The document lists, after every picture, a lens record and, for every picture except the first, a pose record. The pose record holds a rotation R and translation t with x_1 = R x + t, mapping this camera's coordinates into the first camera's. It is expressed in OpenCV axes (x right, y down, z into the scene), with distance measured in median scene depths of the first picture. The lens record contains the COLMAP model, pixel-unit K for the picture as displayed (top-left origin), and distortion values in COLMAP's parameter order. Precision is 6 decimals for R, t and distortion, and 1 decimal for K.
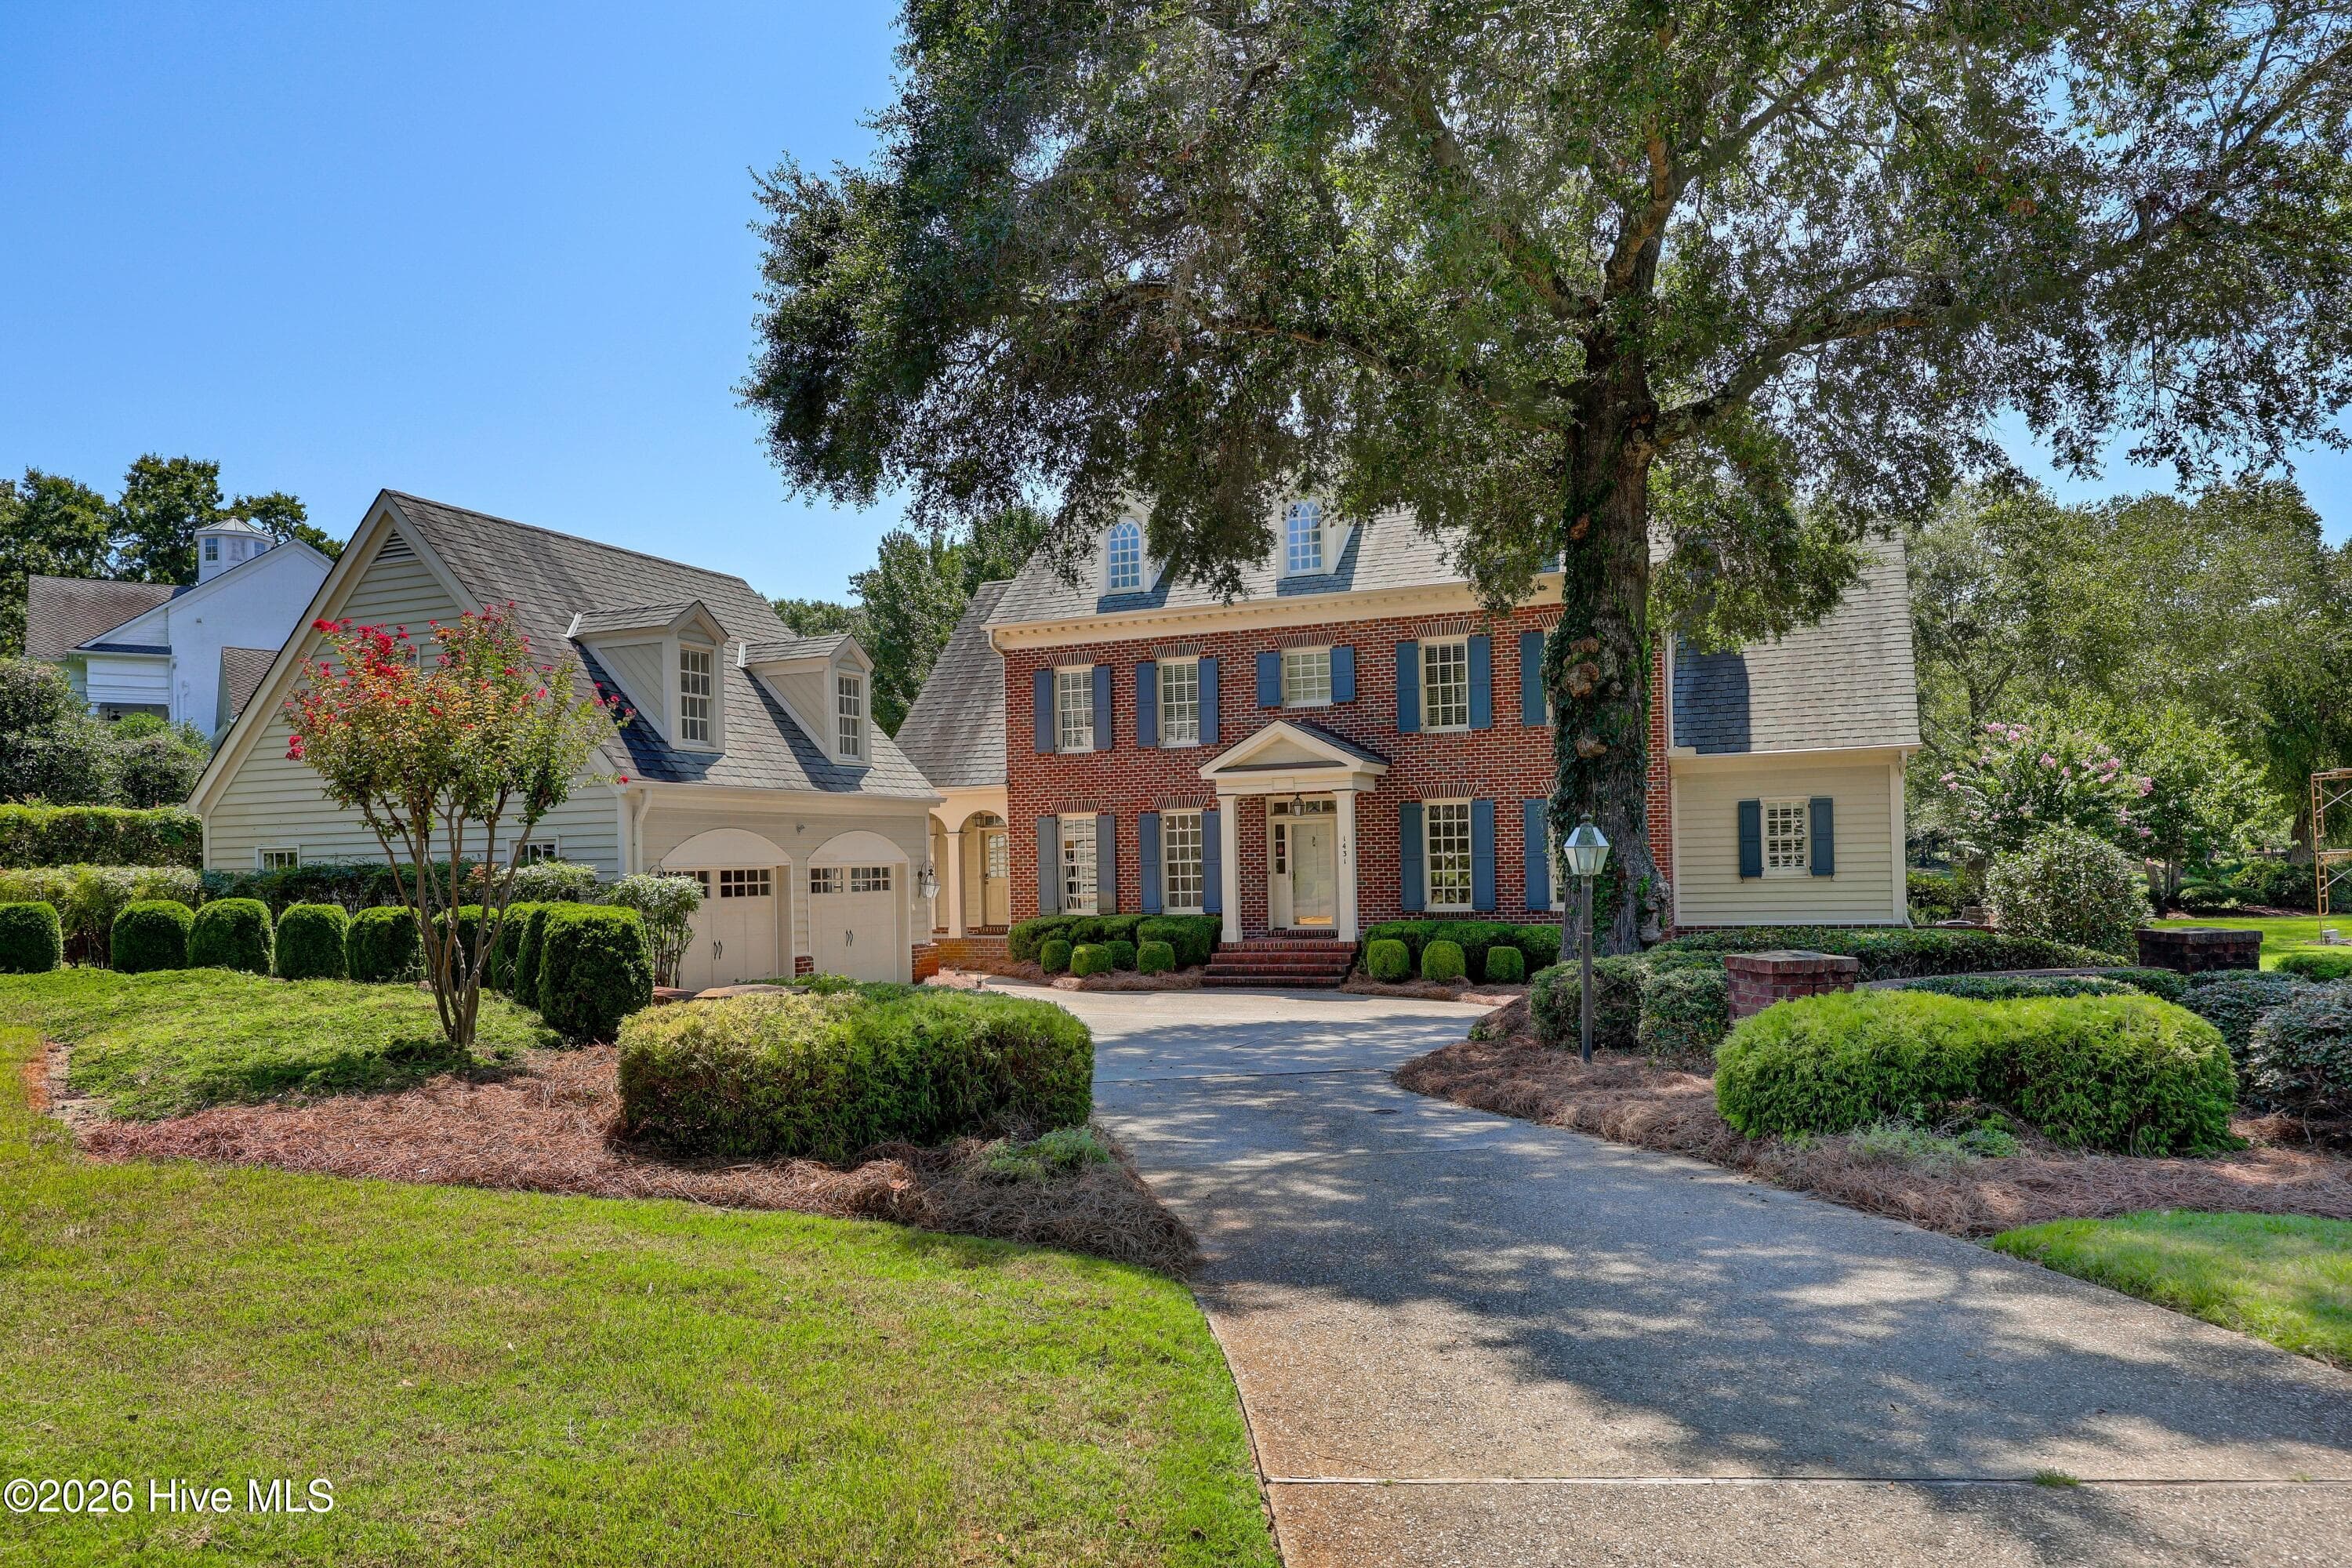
lens RADIAL K [[1881.3, 0, 1180.5], [0, 1881.3, 814.5], [0, 0, 1]] dist [-0.005432, 0.014564]
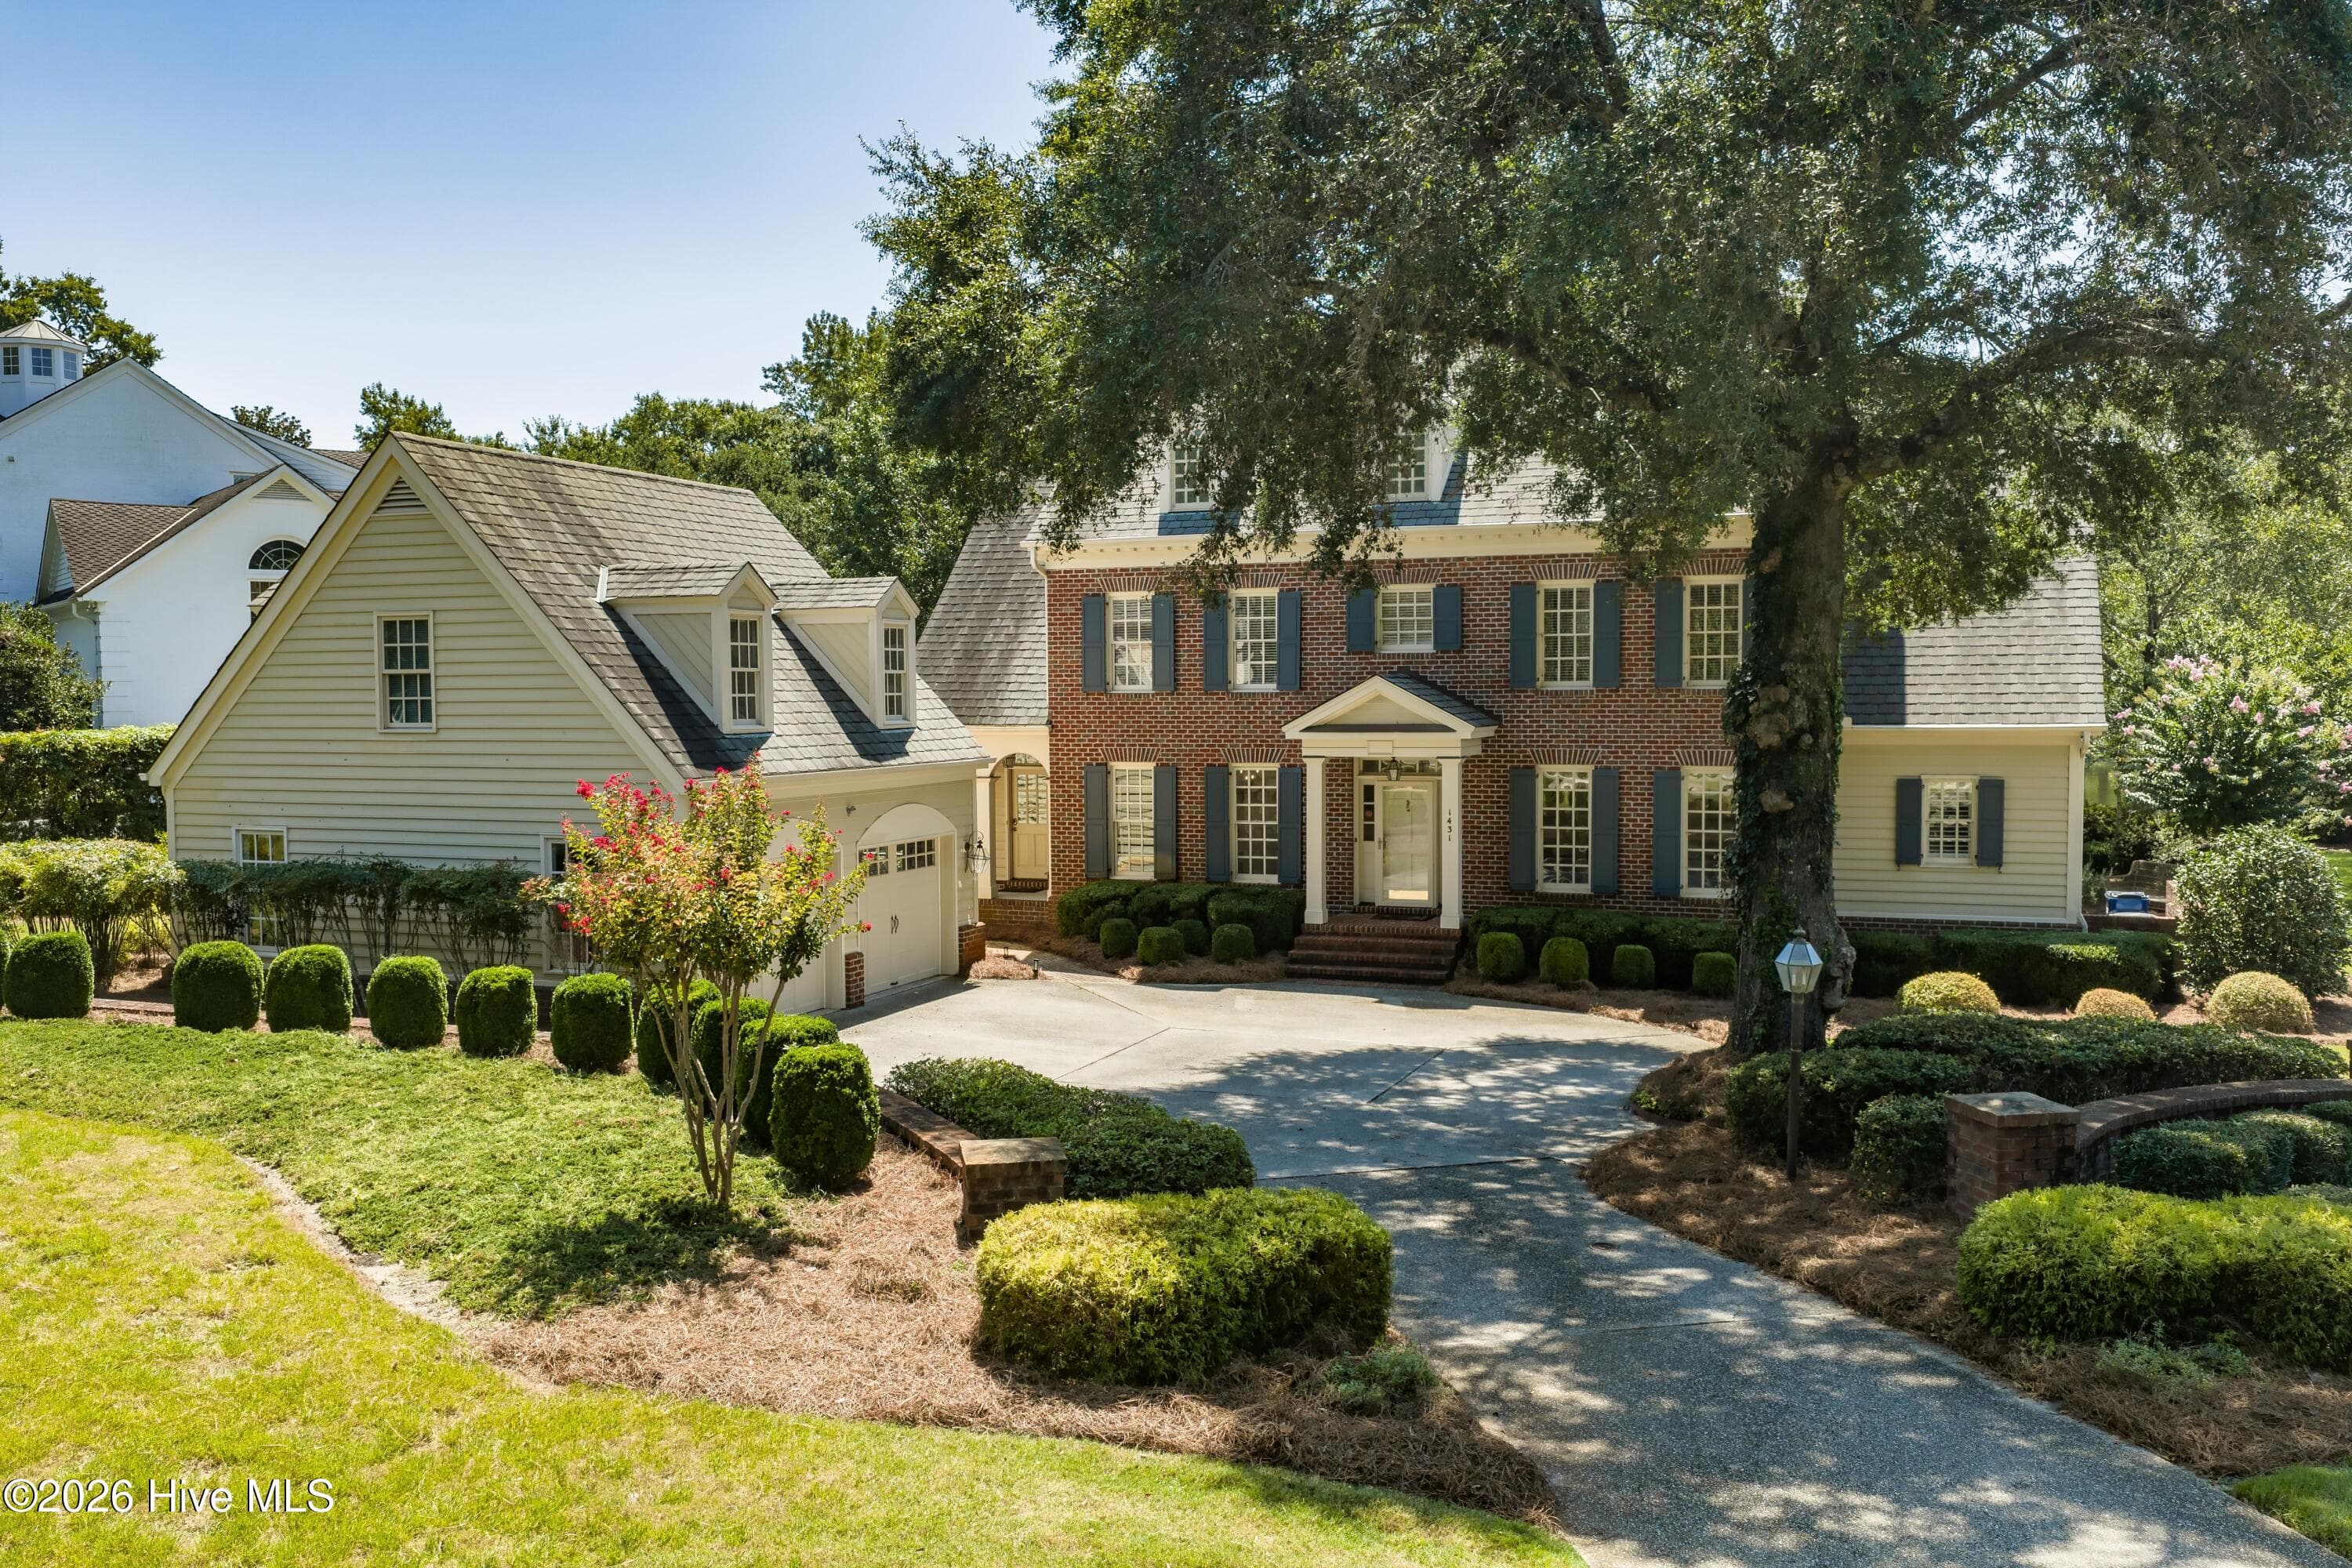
lens RADIAL K [[2395.4, 0, 1176.0], [0, 2395.4, 784.0], [0, 0, 1]] dist [0.016113, -0.027403]
pose [[0.999546, 0.012367, 0.027482, -0.075032], [-0.014410, 0.997046, 0.075440, -0.086364], [-0.026468, -0.075802, 0.996772, -0.119567]]
